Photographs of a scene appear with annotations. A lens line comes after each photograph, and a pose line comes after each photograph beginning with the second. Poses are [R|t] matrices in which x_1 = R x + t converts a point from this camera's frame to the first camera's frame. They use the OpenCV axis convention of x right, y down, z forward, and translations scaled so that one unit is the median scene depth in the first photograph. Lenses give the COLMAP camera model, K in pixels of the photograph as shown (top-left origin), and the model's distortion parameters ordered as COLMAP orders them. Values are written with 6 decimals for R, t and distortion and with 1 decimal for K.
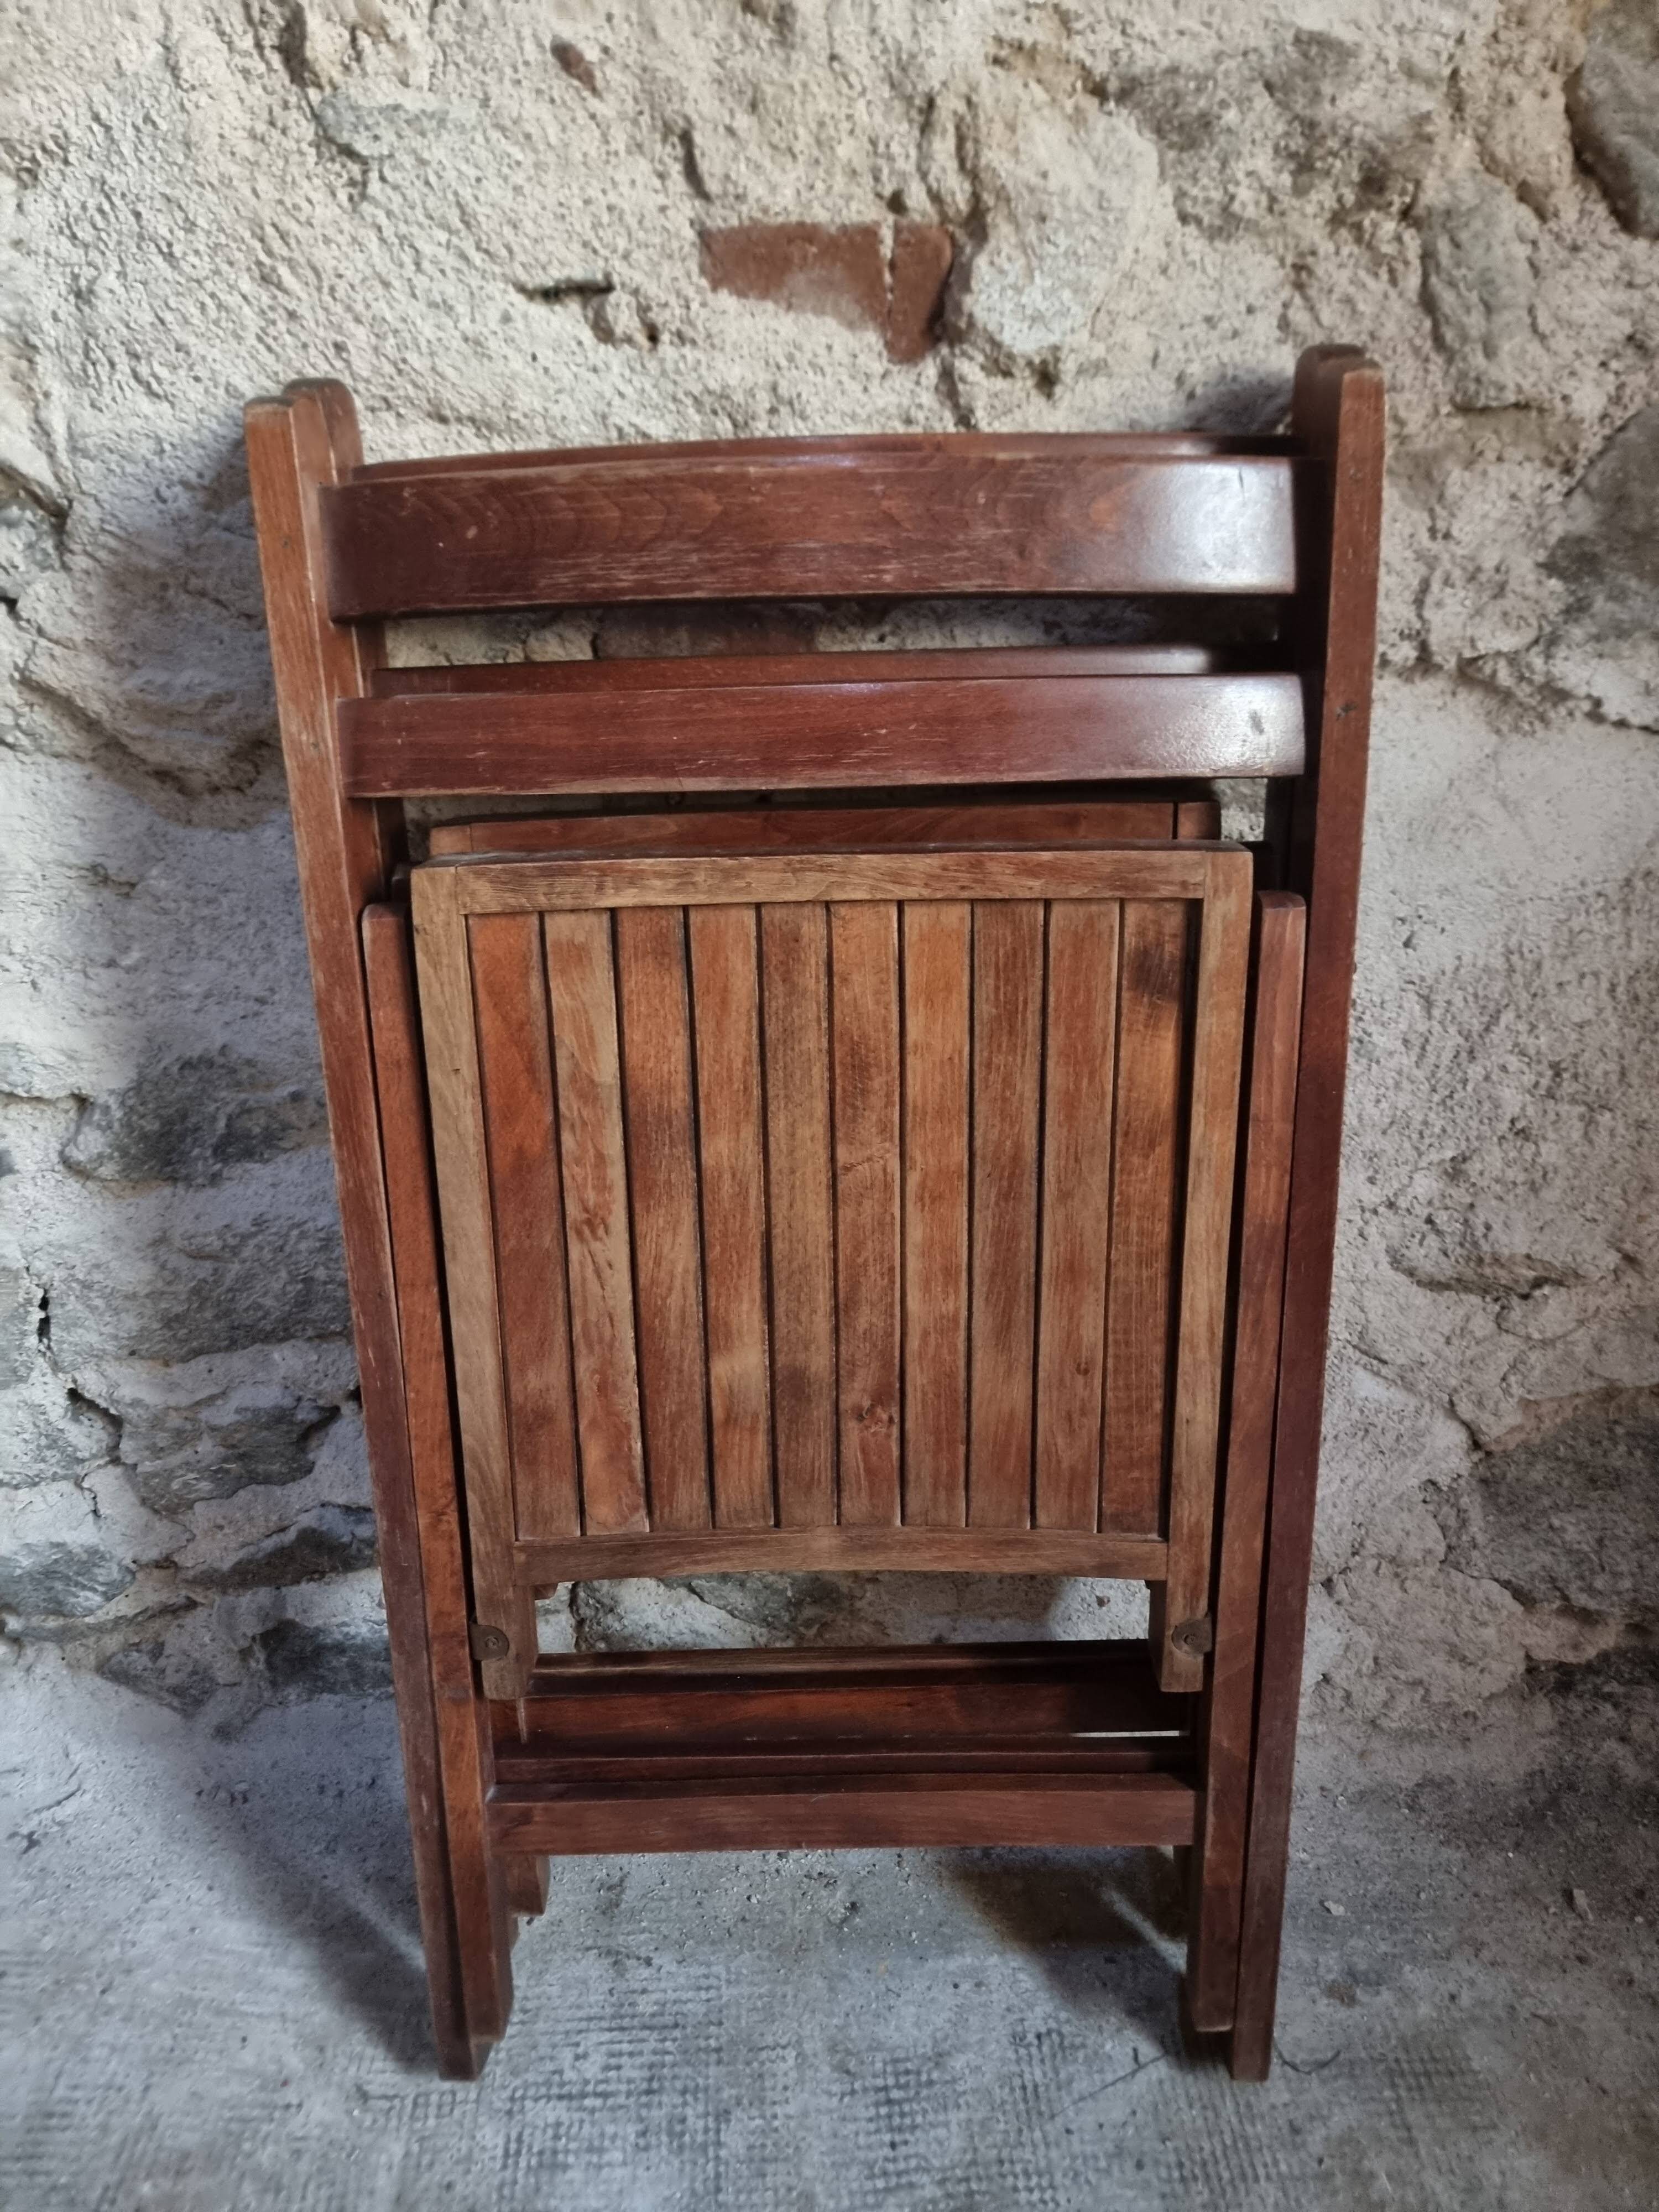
lens RADIAL K [[1535.0, 0, 840.0], [0, 1535.0, 1086.8], [0, 0, 1]] dist [0.065834, -0.065653]
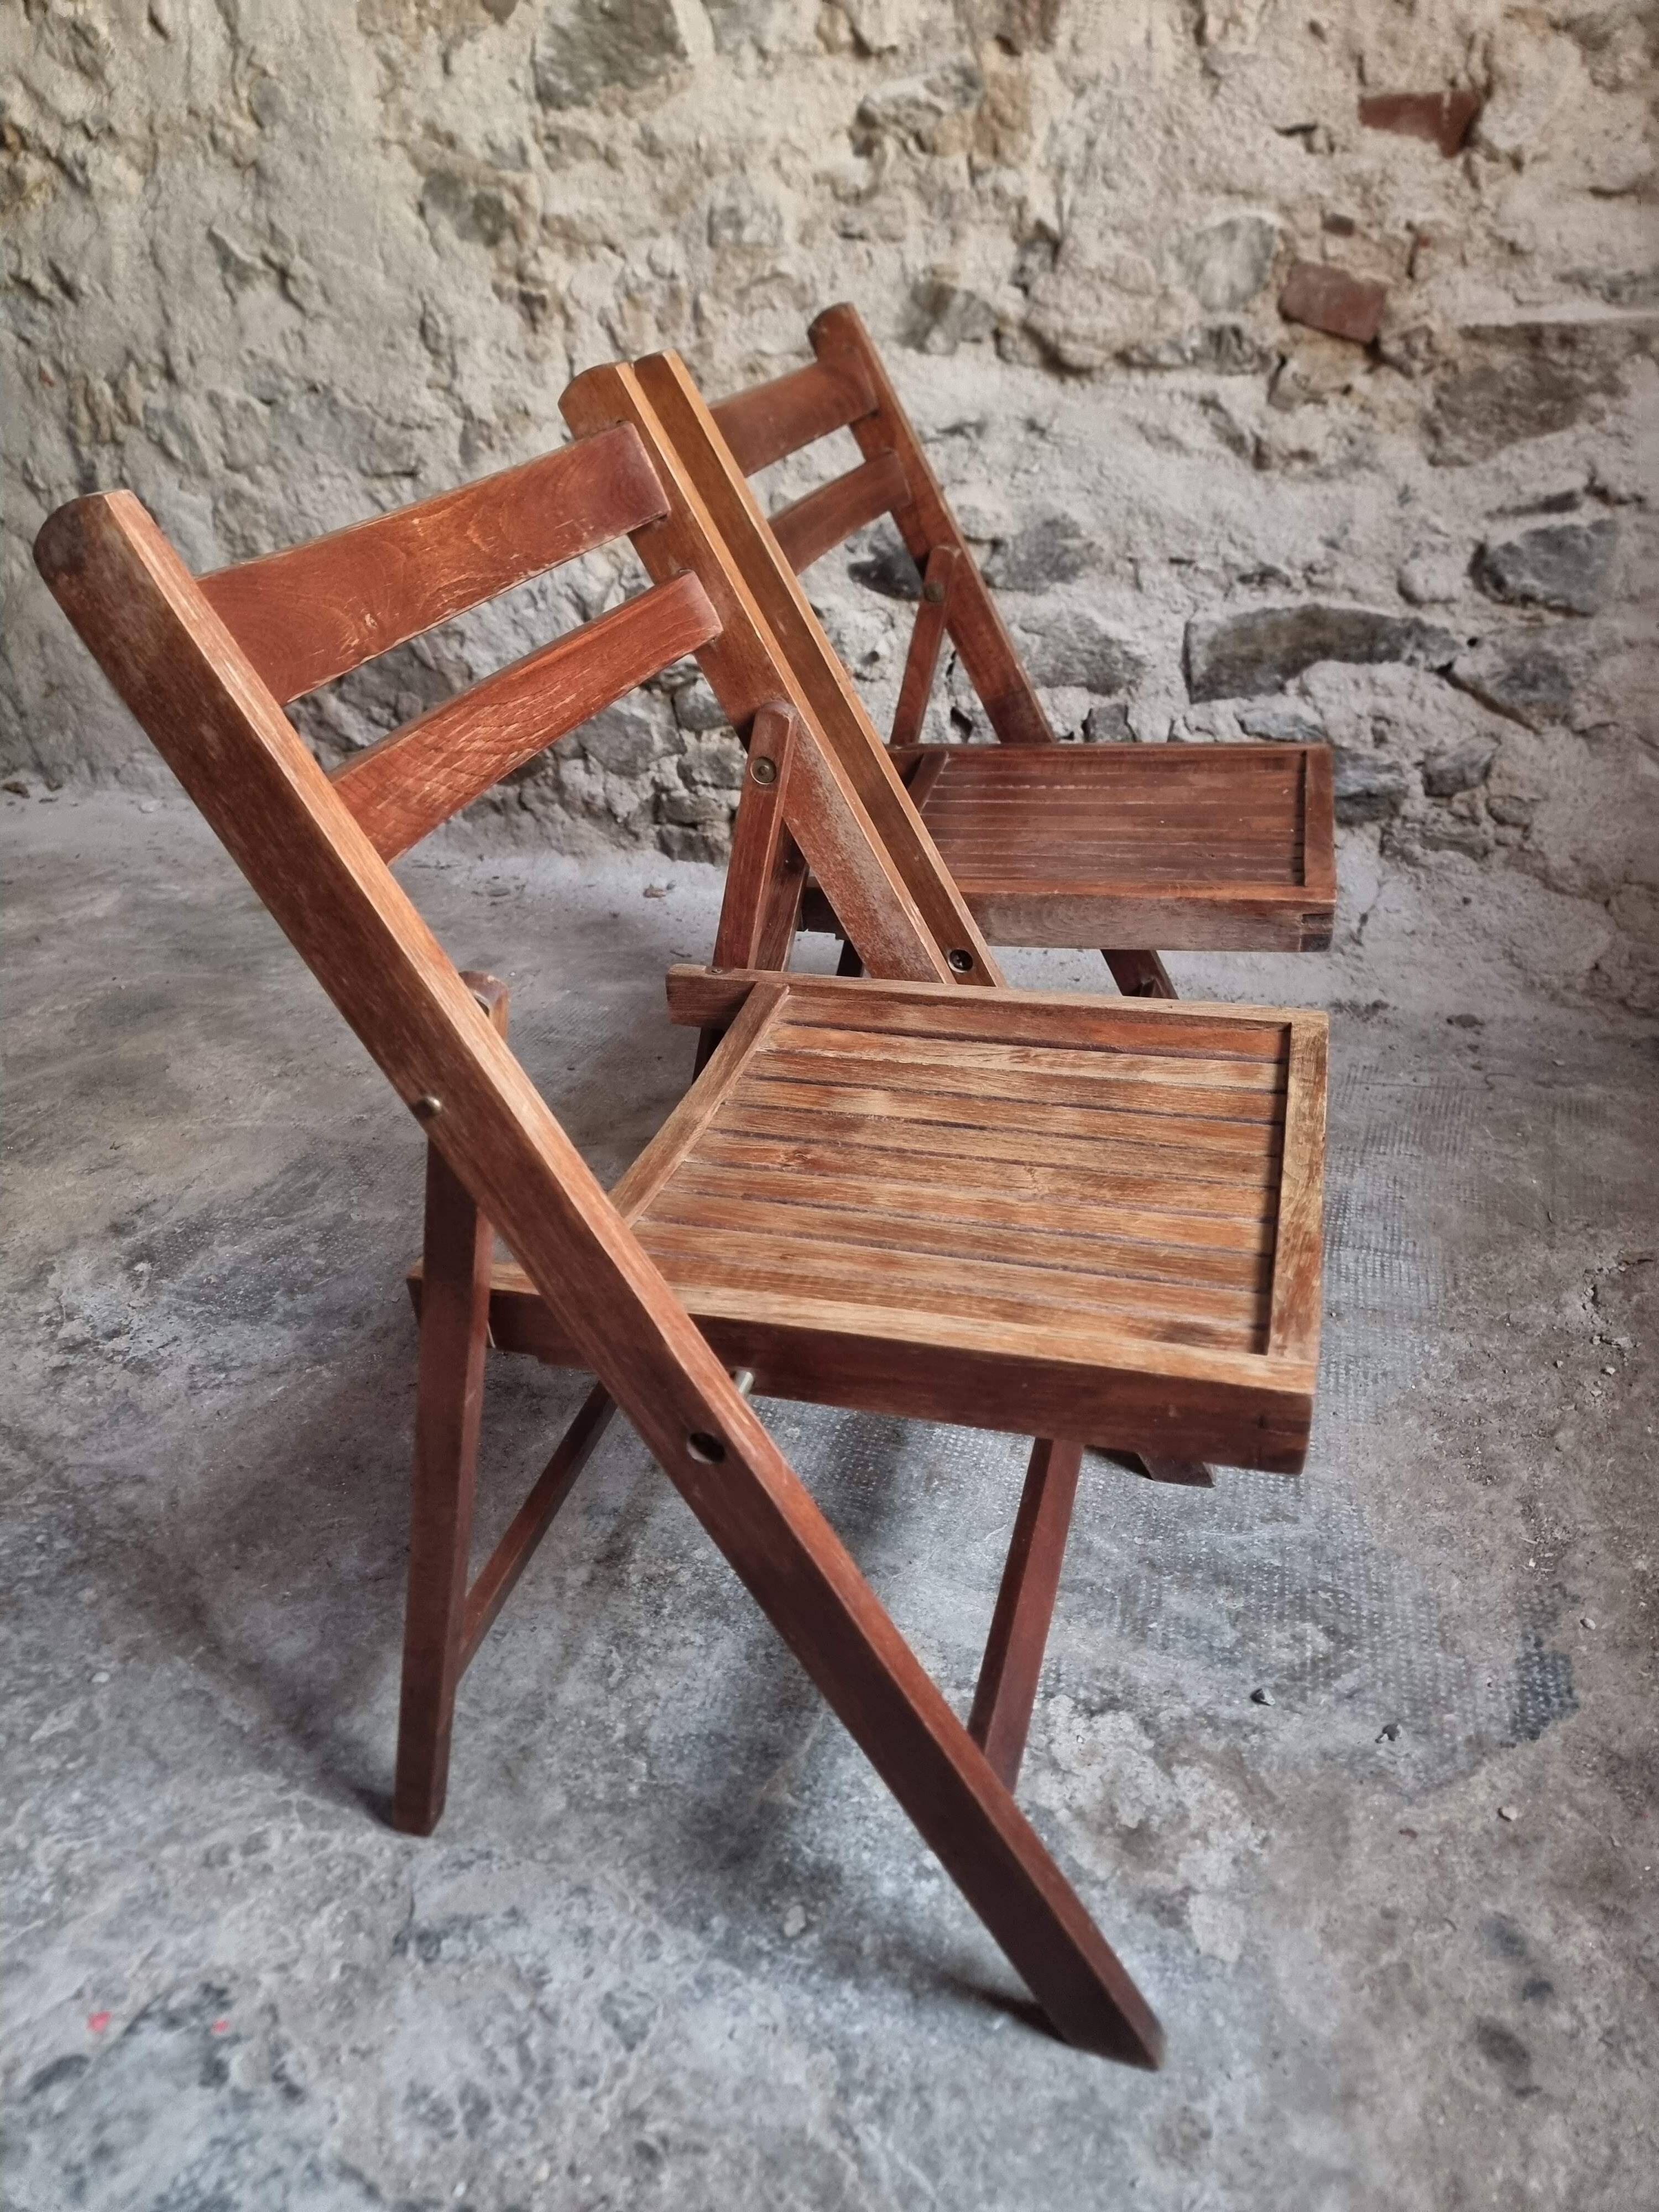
lens RADIAL K [[1535.0, 0, 826.9], [0, 1535.0, 1115.5], [0, 0, 1]] dist [0.065834, -0.065653]
pose [[0.896983, 0.199003, -0.394741, 0.388810], [-0.179826, 0.979983, 0.085419, 0.814446], [0.403838, -0.005635, 0.914813, -1.347513]]
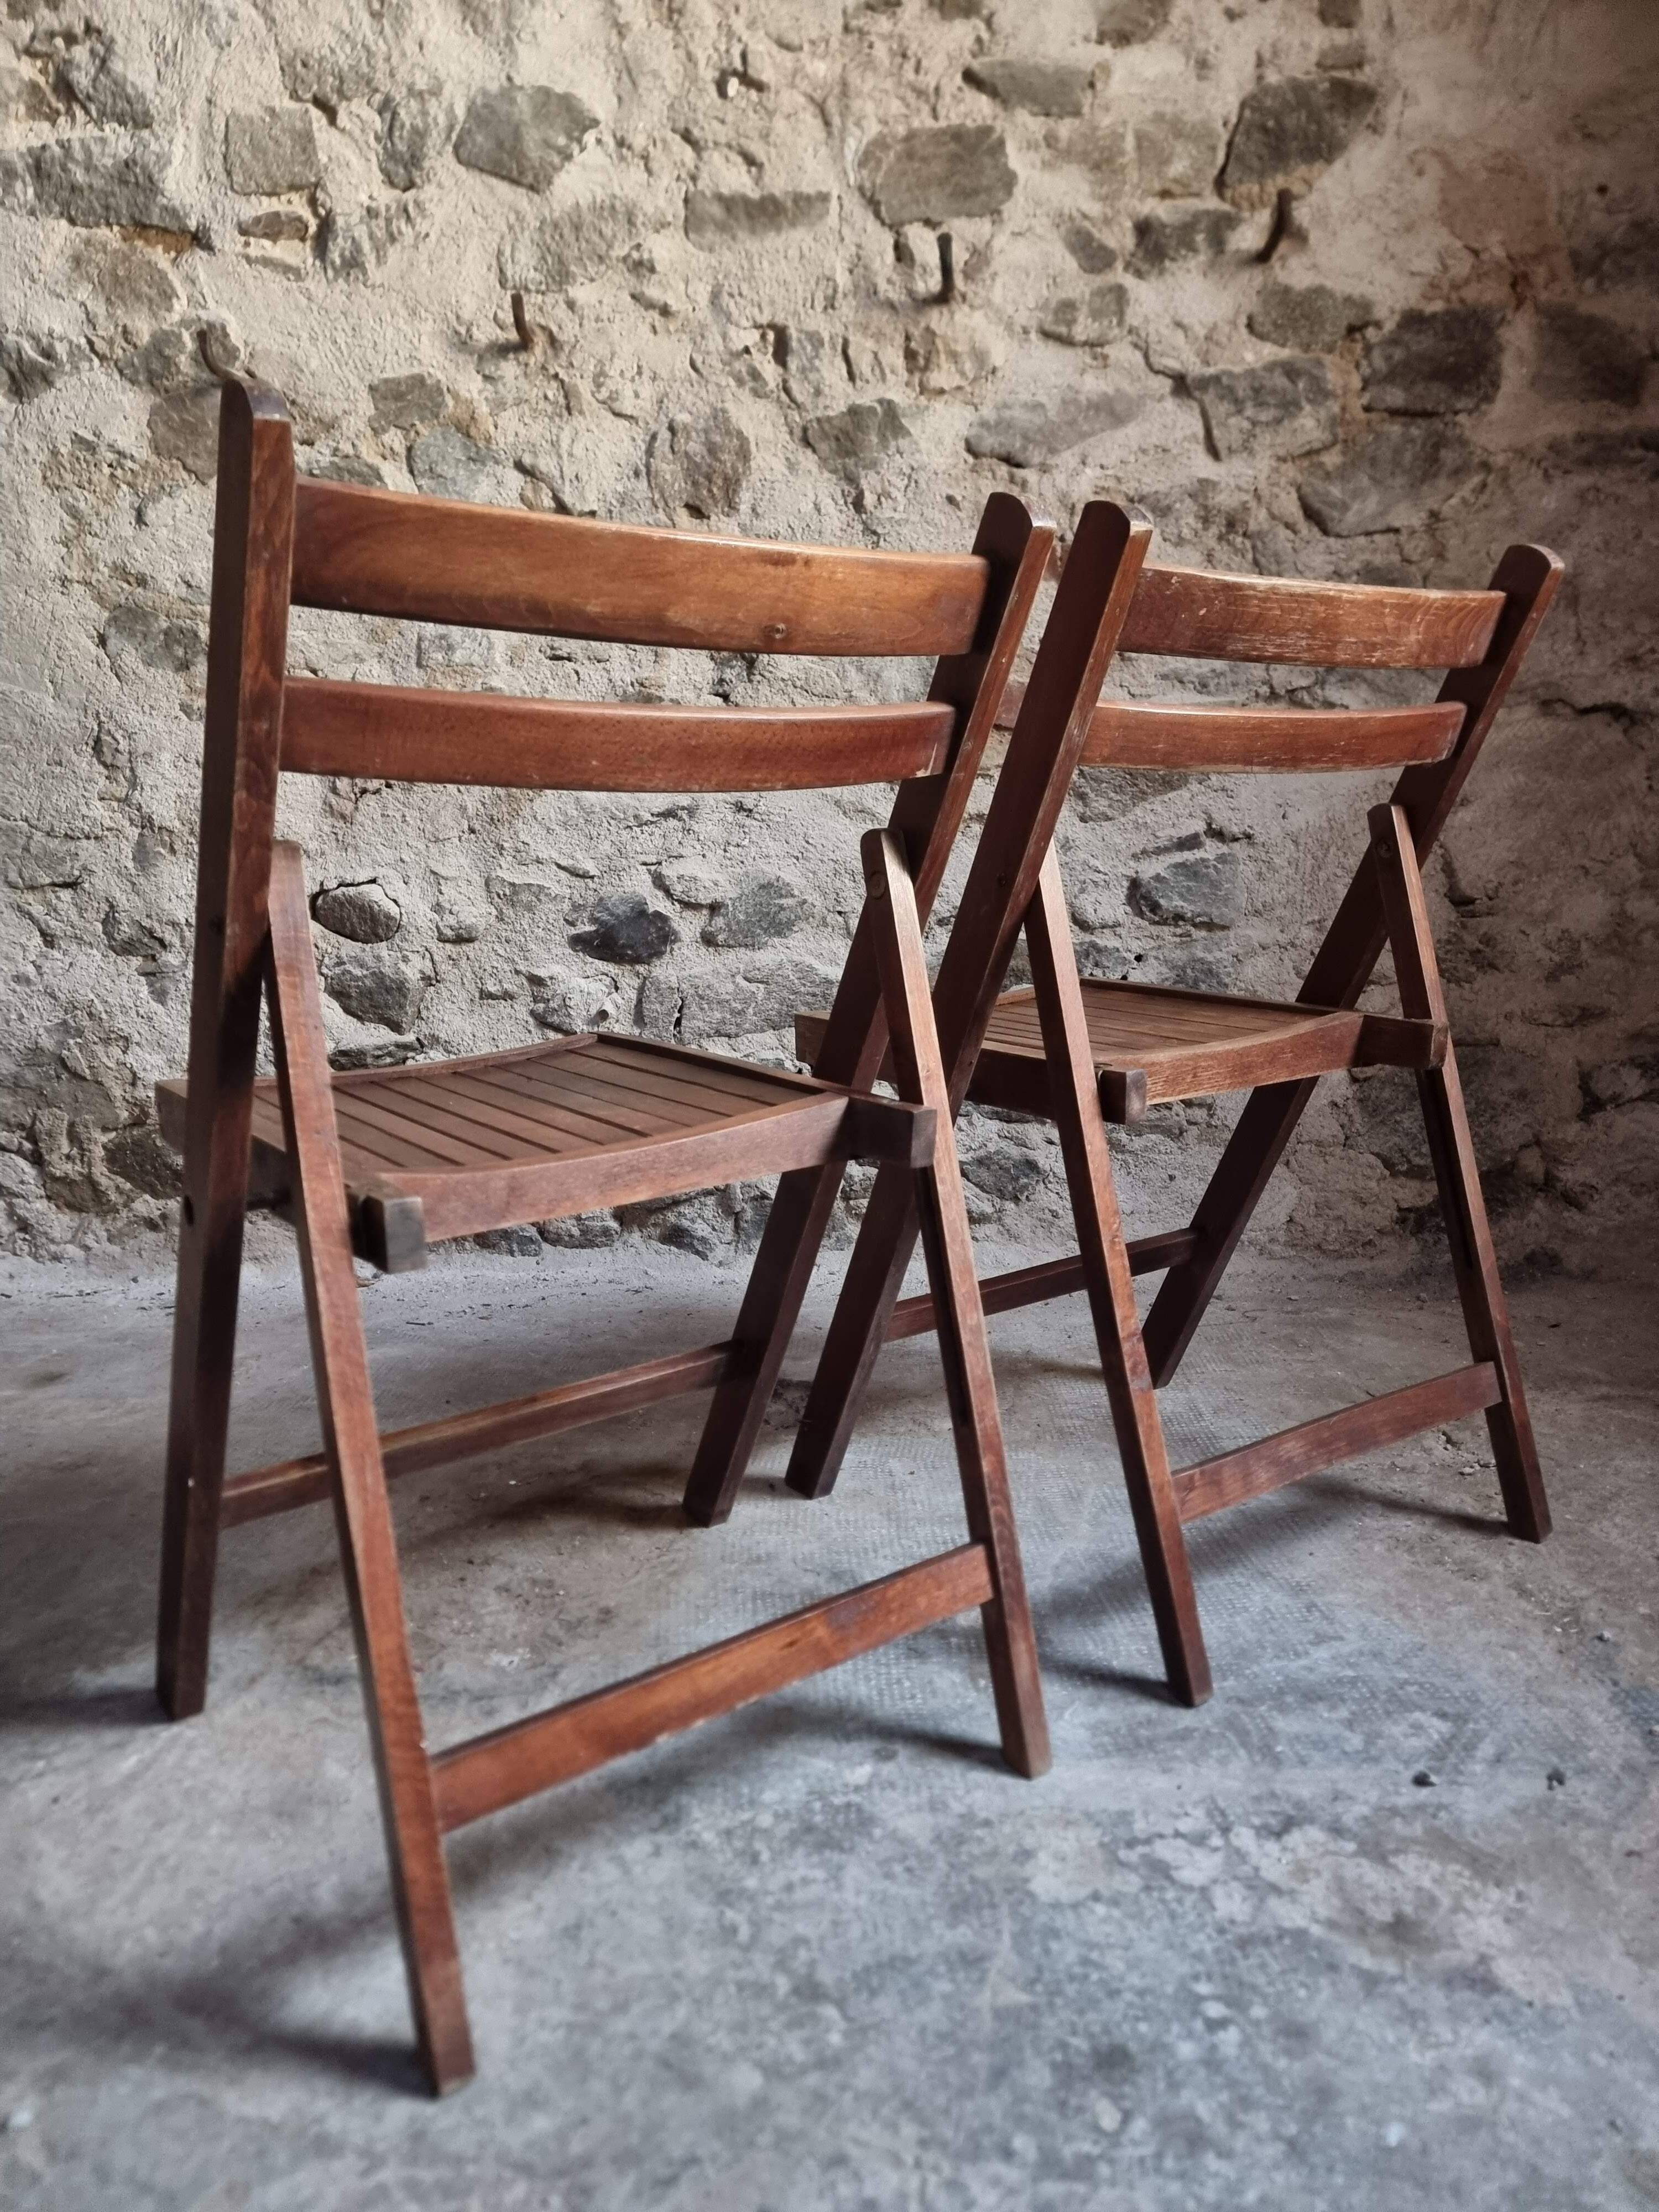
lens RADIAL K [[1535.0, 0, 818.6], [0, 1535.0, 1120.8], [0, 0, 1]] dist [0.065834, -0.065653]
pose [[0.993706, -0.002040, -0.112003, -0.088600], [-0.031270, 0.955040, -0.294822, 1.266834], [0.107568, 0.296469, 0.948965, -1.391718]]
